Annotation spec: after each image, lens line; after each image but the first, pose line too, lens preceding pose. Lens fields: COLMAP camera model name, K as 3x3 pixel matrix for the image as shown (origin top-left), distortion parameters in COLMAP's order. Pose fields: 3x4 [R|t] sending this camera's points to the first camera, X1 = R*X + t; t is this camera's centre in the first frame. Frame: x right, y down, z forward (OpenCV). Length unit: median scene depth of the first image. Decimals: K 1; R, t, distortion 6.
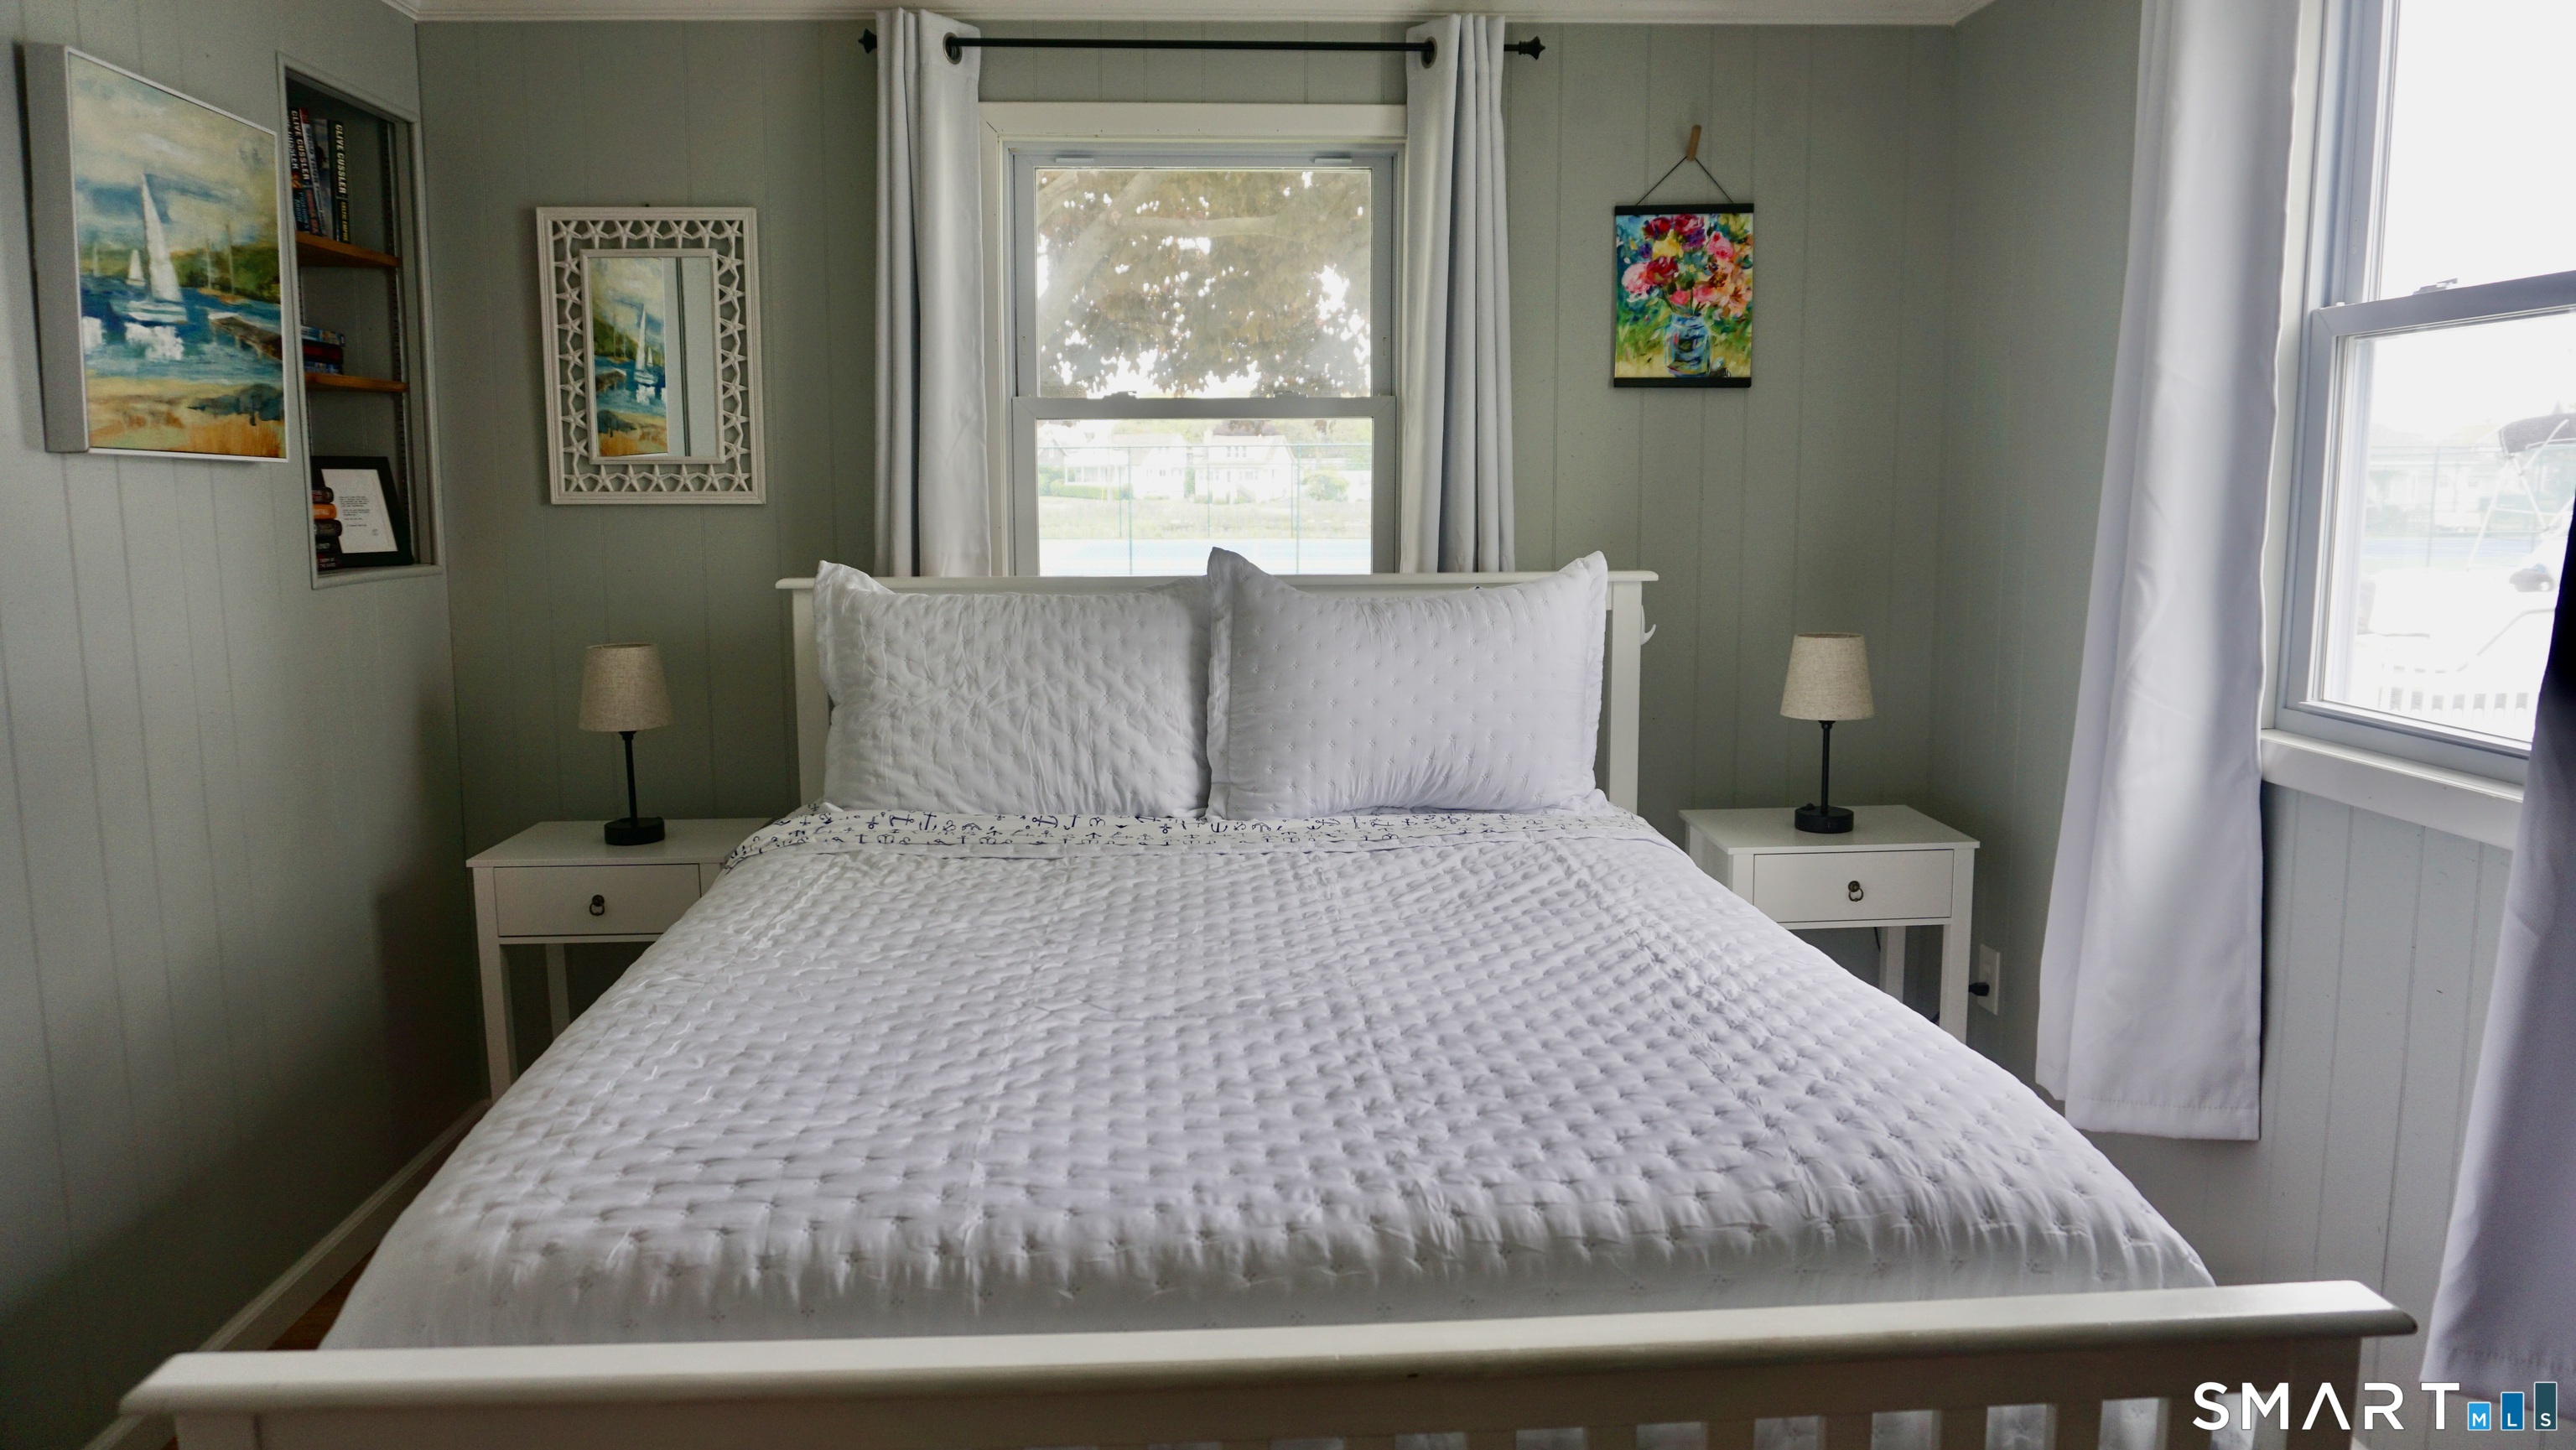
lens RADIAL K [[1720.3, 0, 1283.9], [0, 1720.3, 721.6], [0, 0, 1]] dist [-0.061663, 0.036597]
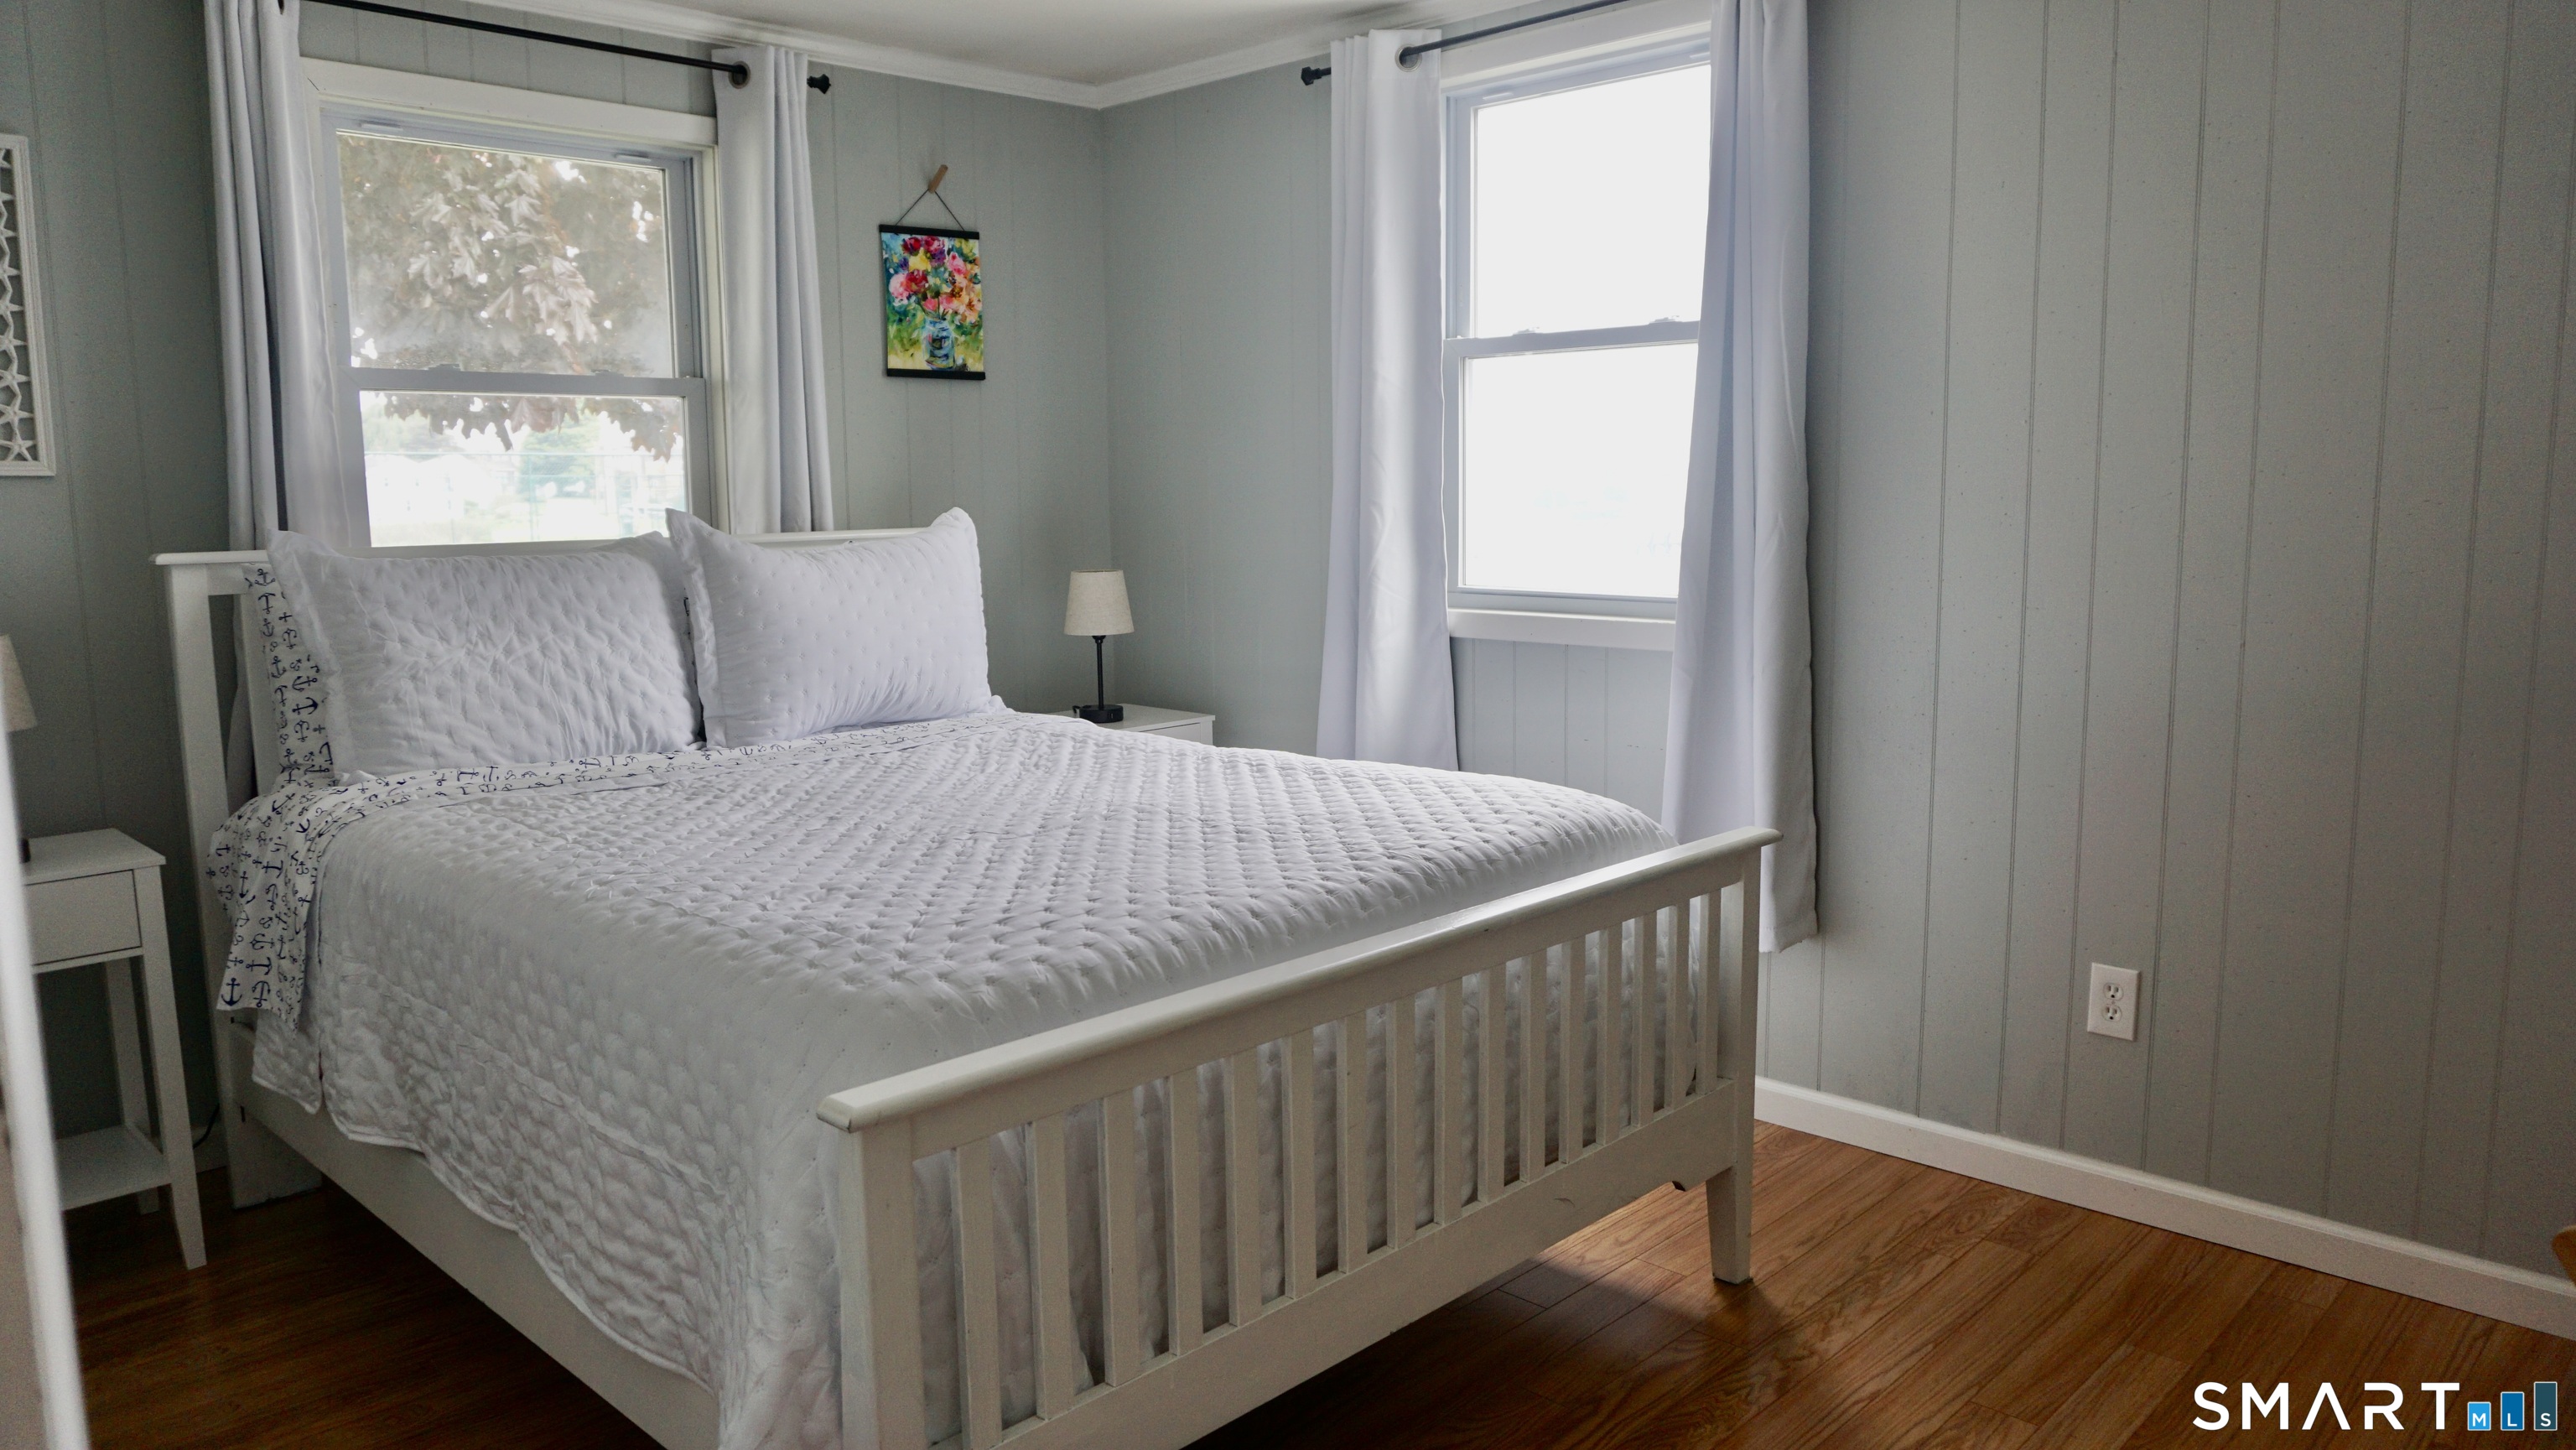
lens RADIAL K [[1720.3, 0, 1277.6], [0, 1720.3, 724.5], [0, 0, 1]] dist [-0.061663, 0.036597]
pose [[0.739188, -0.095079, 0.666754, -0.503440], [0.098147, 0.994624, 0.033024, 0.039398], [-0.666309, 0.041029, 0.744546, -0.069139]]
